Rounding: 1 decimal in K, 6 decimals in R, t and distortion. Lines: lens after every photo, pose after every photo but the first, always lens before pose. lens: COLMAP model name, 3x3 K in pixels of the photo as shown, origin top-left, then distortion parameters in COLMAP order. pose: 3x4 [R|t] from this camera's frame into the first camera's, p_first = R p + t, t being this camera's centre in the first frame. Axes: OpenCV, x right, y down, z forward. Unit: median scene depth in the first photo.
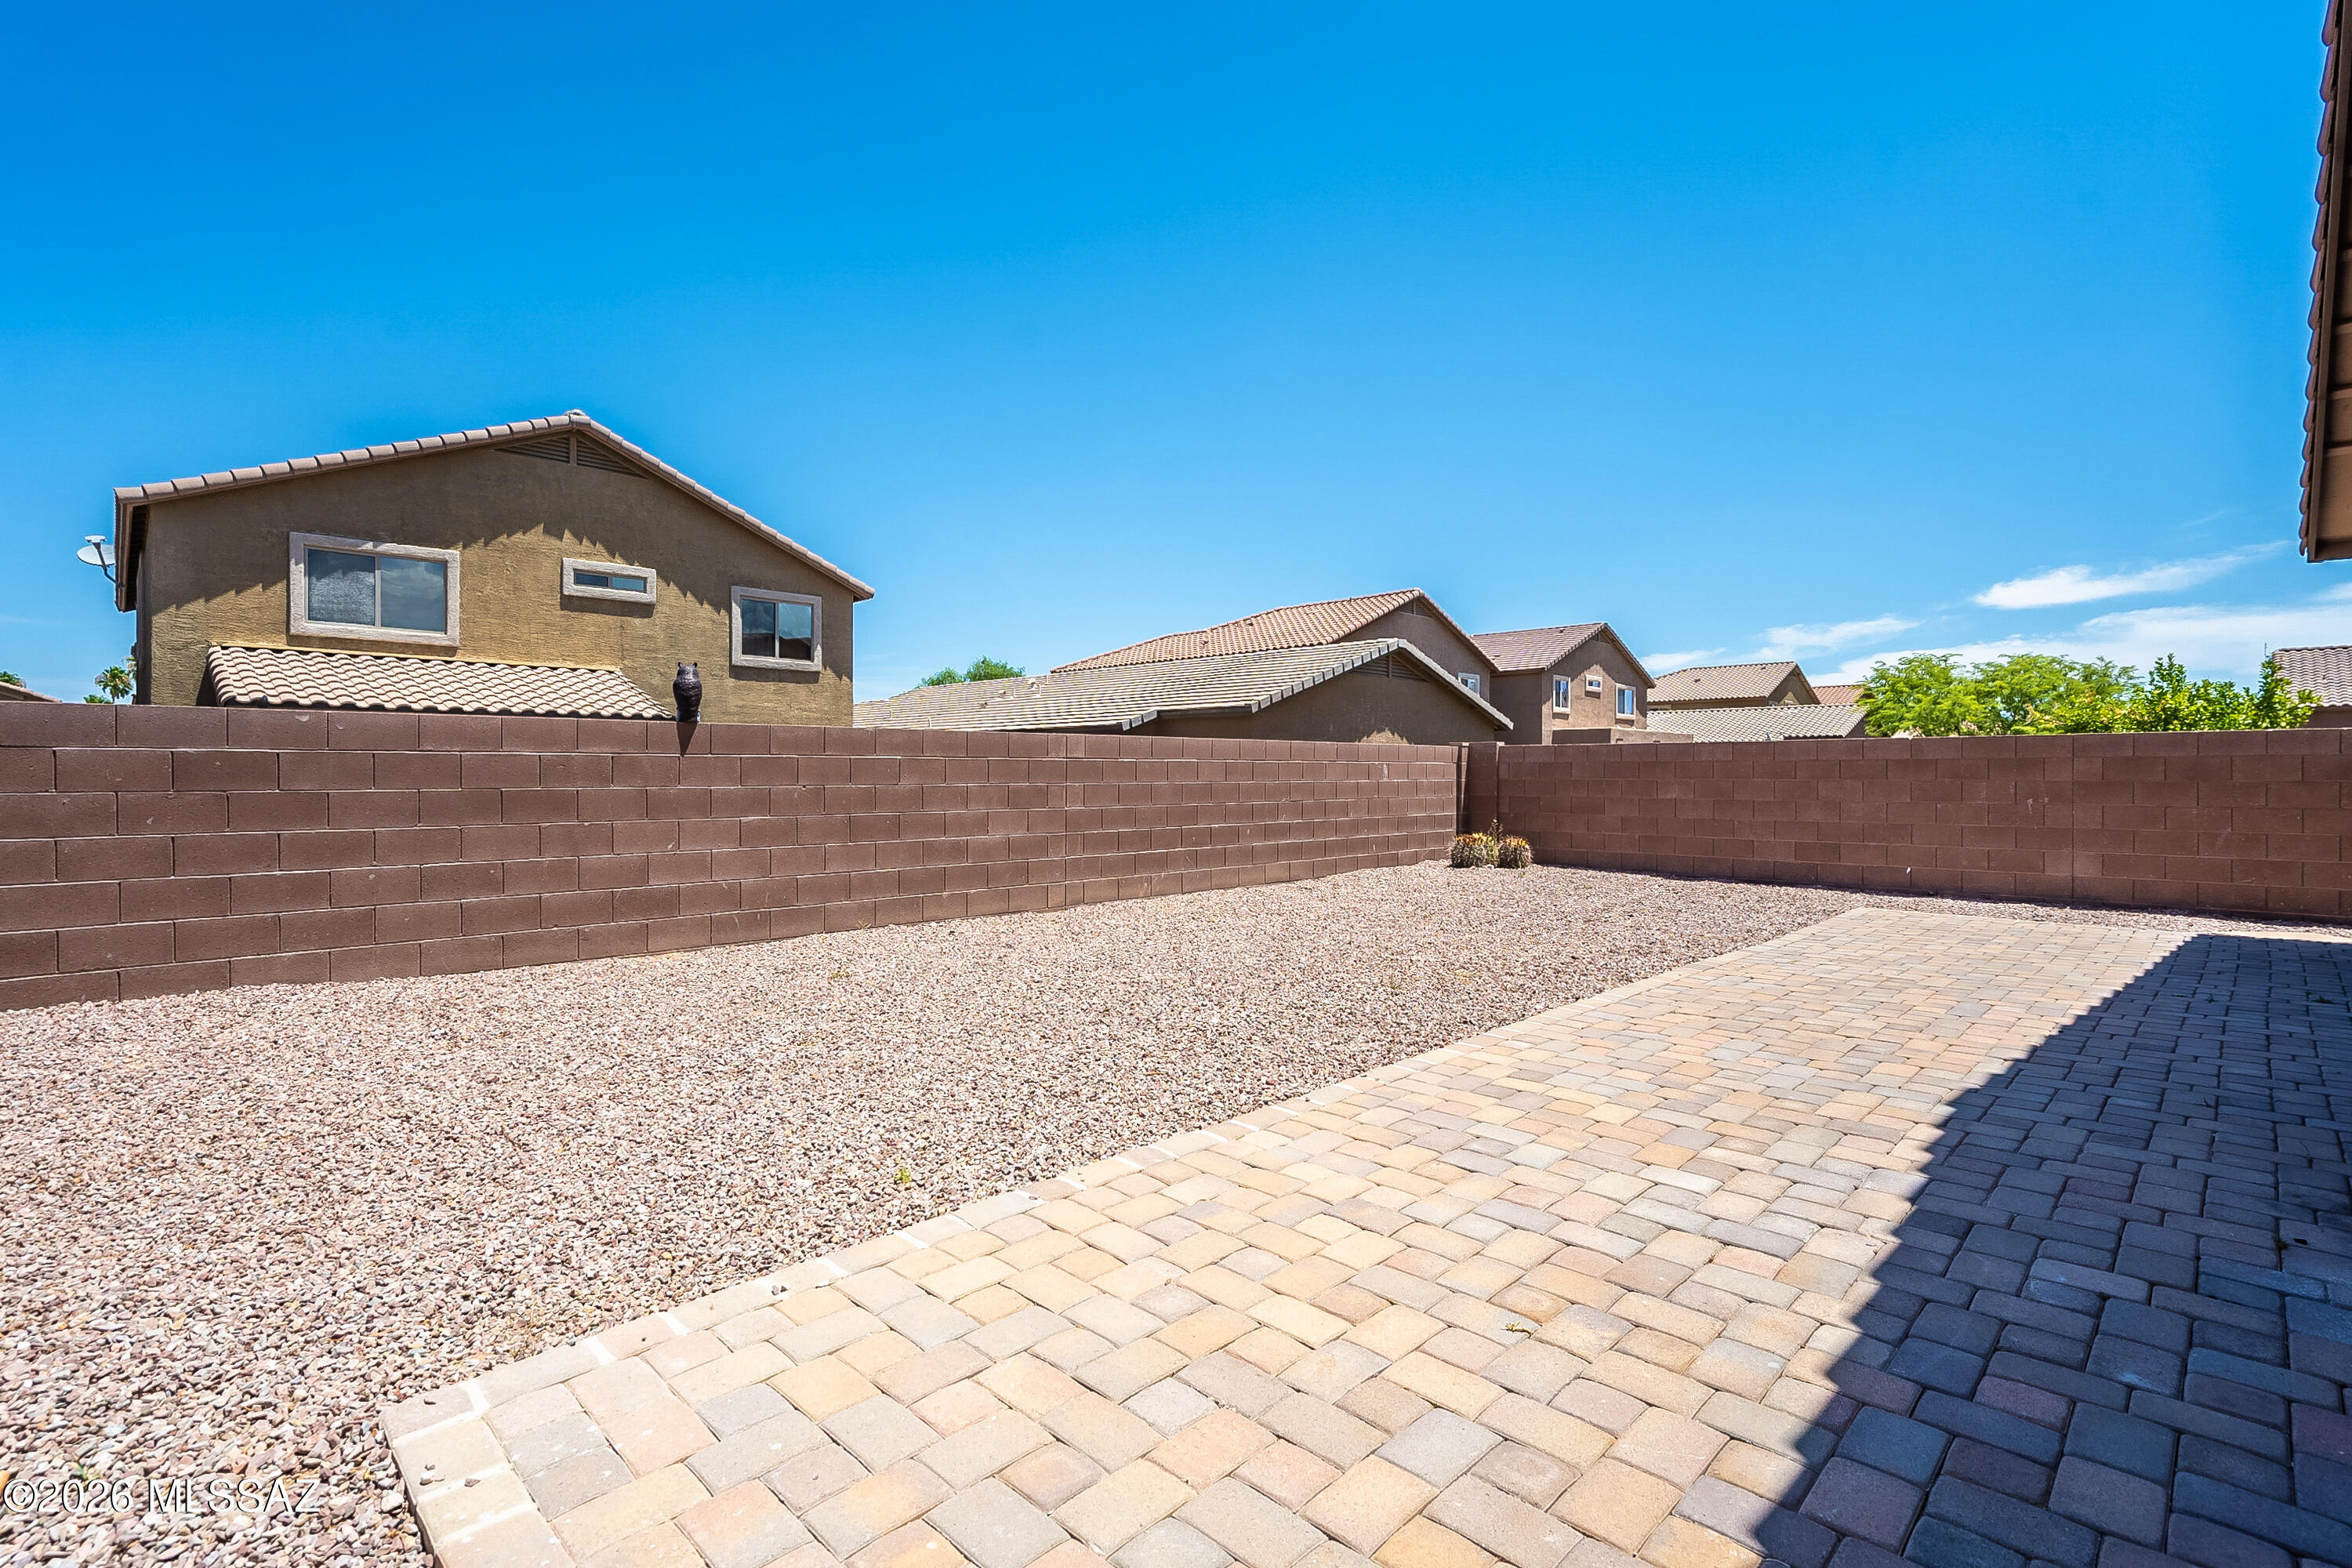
lens RADIAL K [[1076.6, 0, 1186.2], [0, 1076.6, 774.9], [0, 0, 1]] dist [-0.009830, 0.002355]
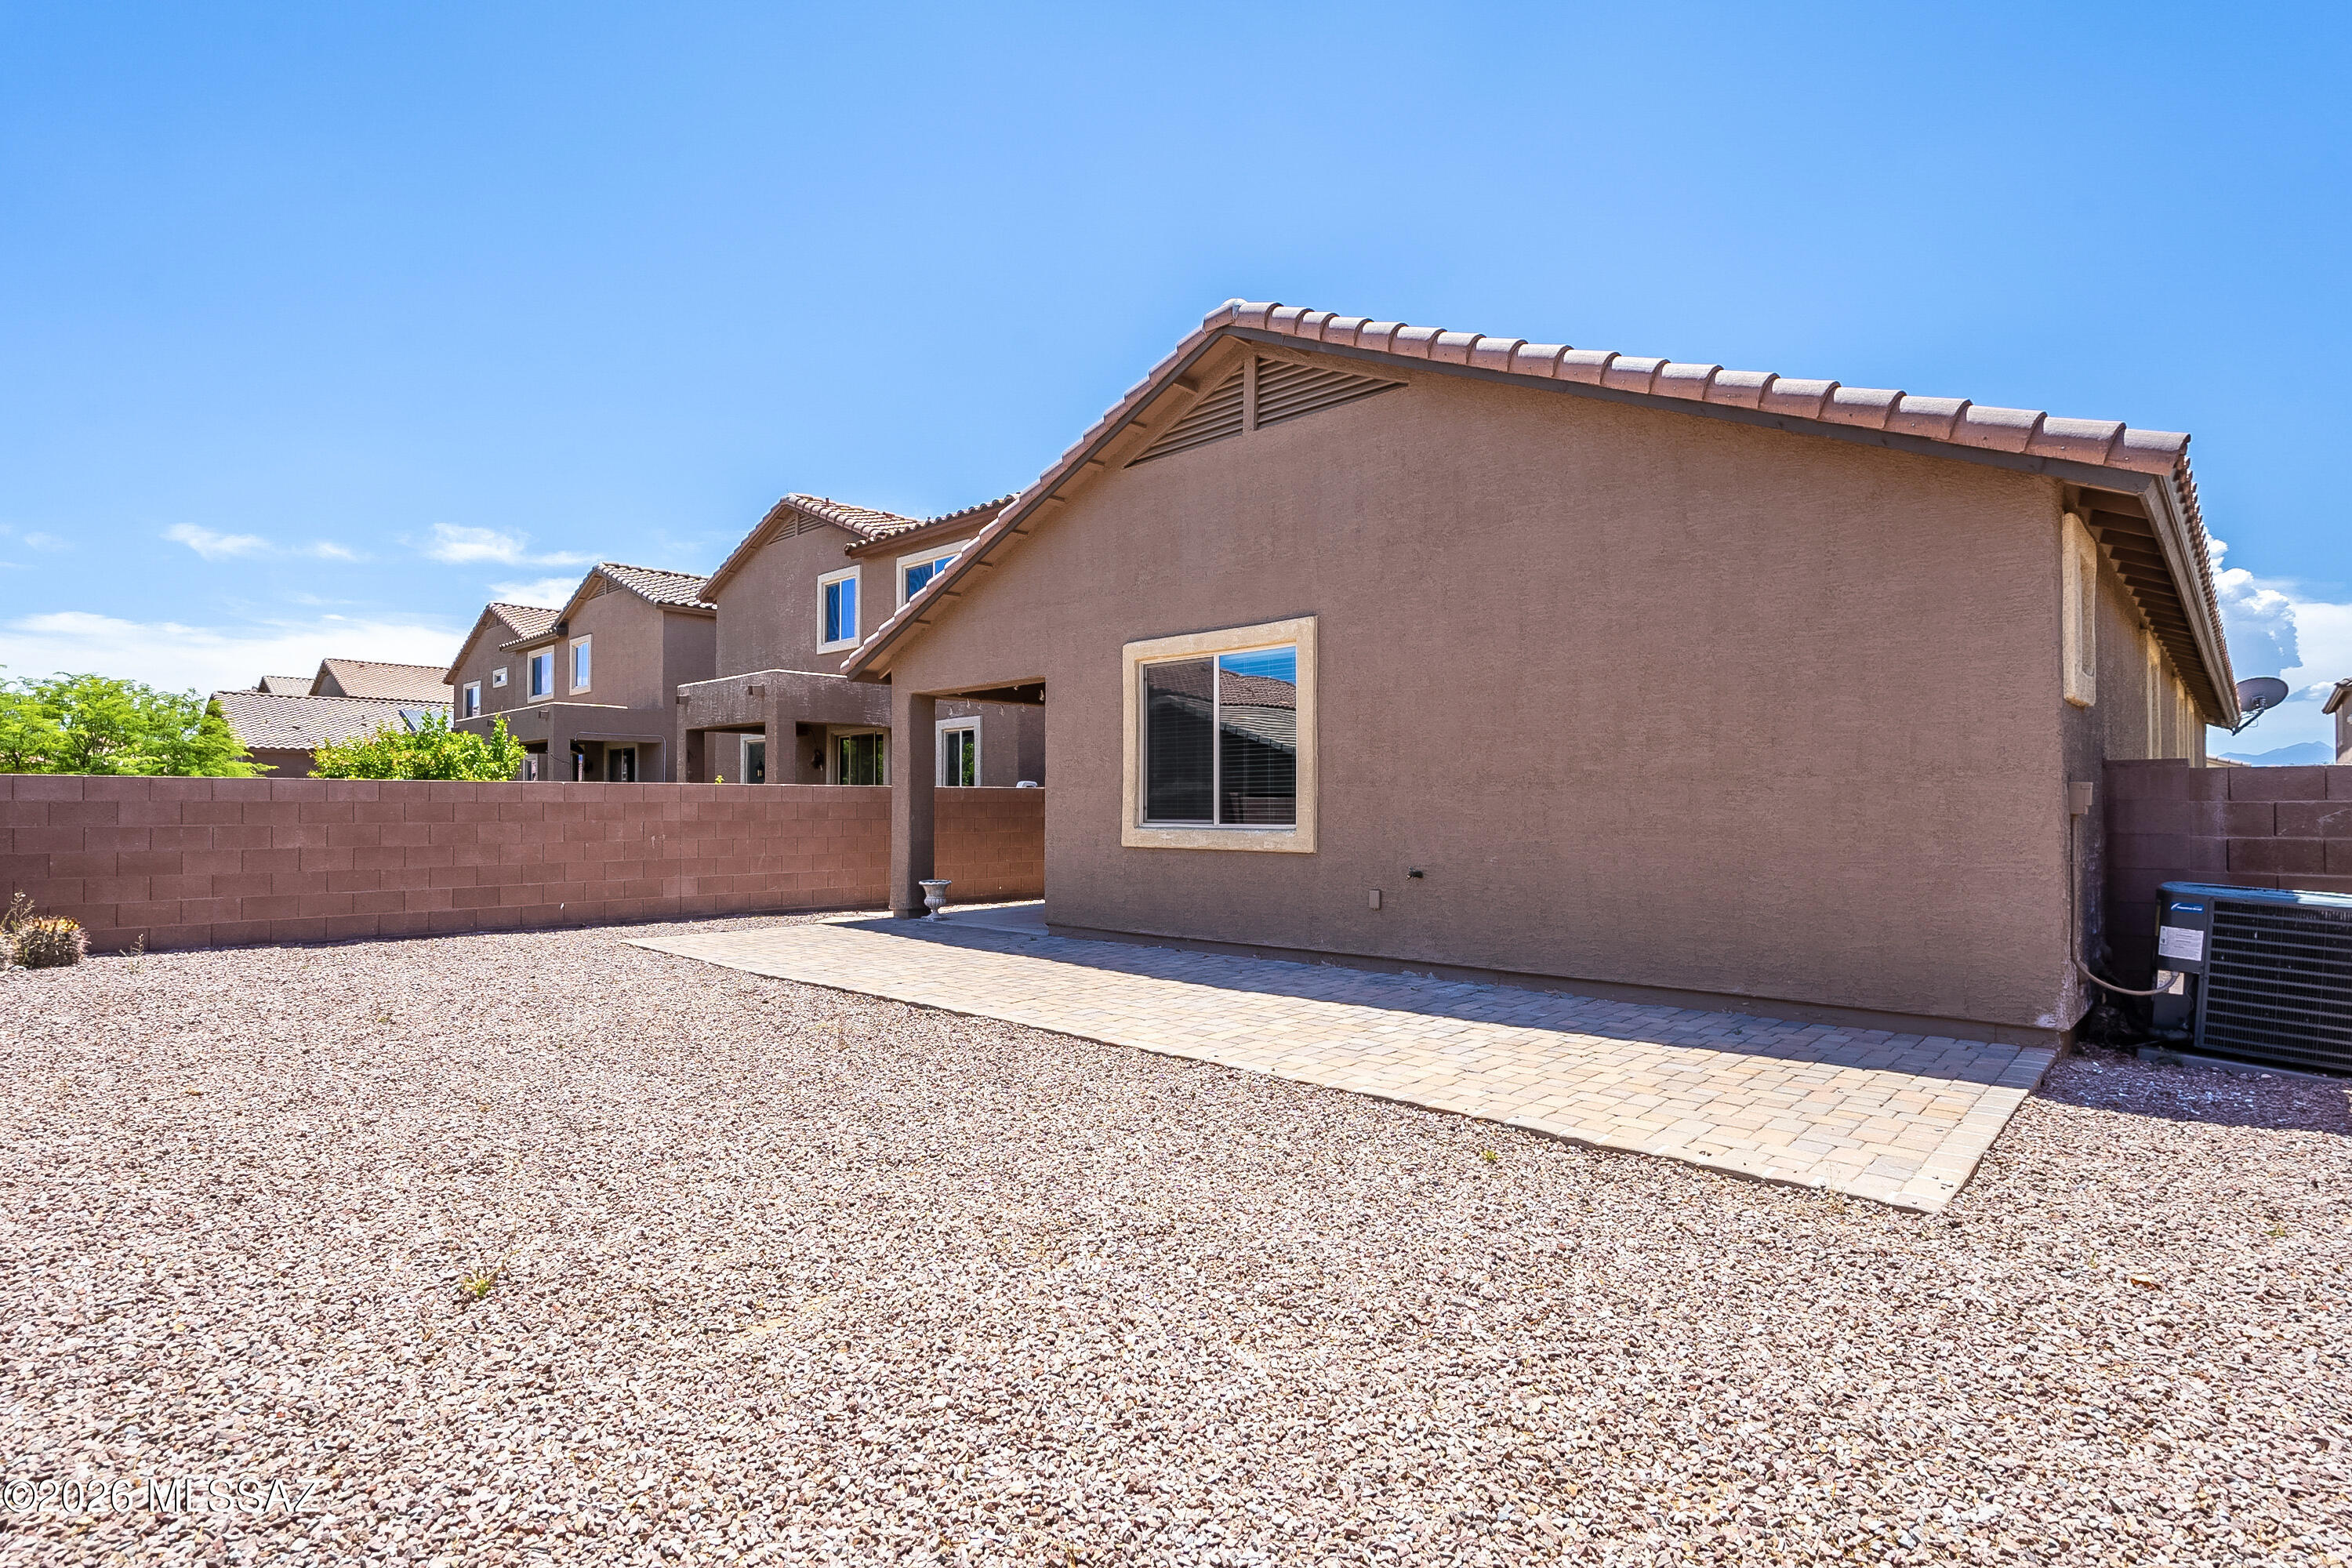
lens RADIAL K [[1133.2, 0, 1168.7], [0, 1133.2, 780.5], [0, 0, 1]] dist [-0.002522, 0.002258]
pose [[-0.040023, 0.023422, 0.998924, -0.393018], [0.001555, 0.999725, -0.023379, -0.007442], [-0.999198, 0.000617, -0.040049, 0.359153]]
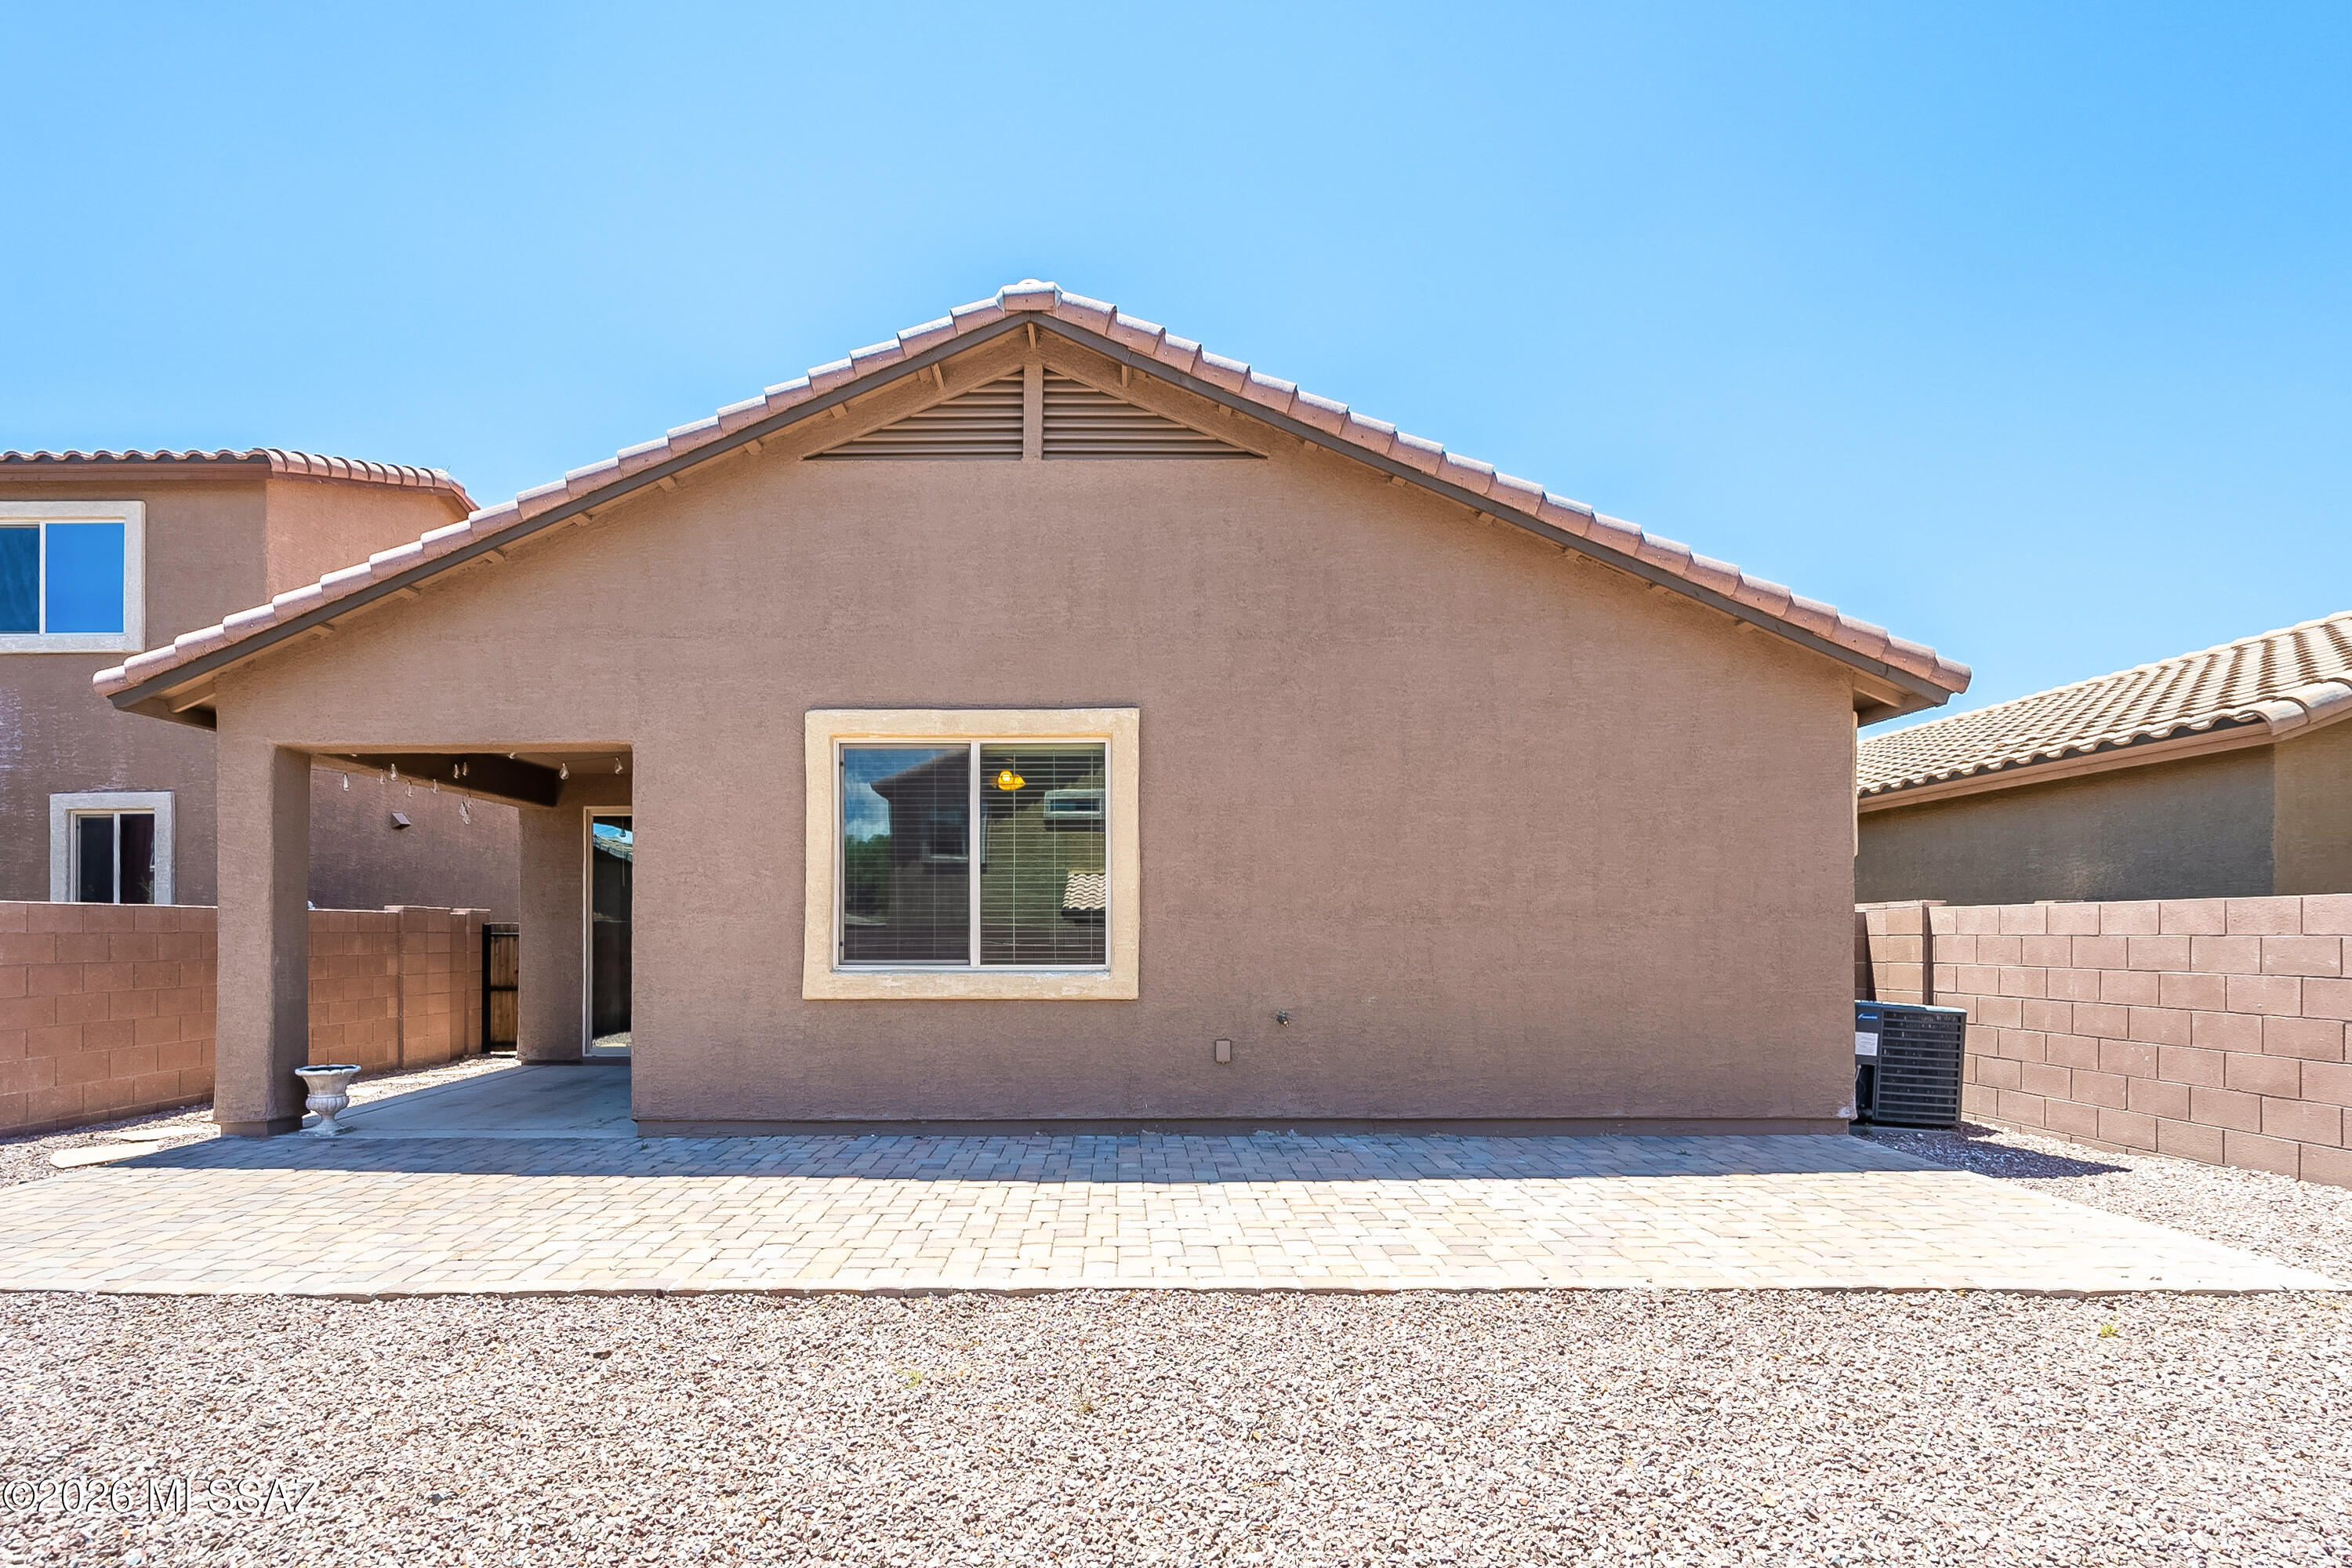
lens RADIAL K [[1076.6, 0, 1120.8], [0, 1076.6, 918.8], [0, 0, 1]] dist [-0.009830, 0.002355]
pose [[-0.709344, 0.006575, 0.704831, -0.075413], [0.000857, 0.999964, -0.008466, -0.014677], [-0.704861, -0.005402, -0.709324, 0.630727]]
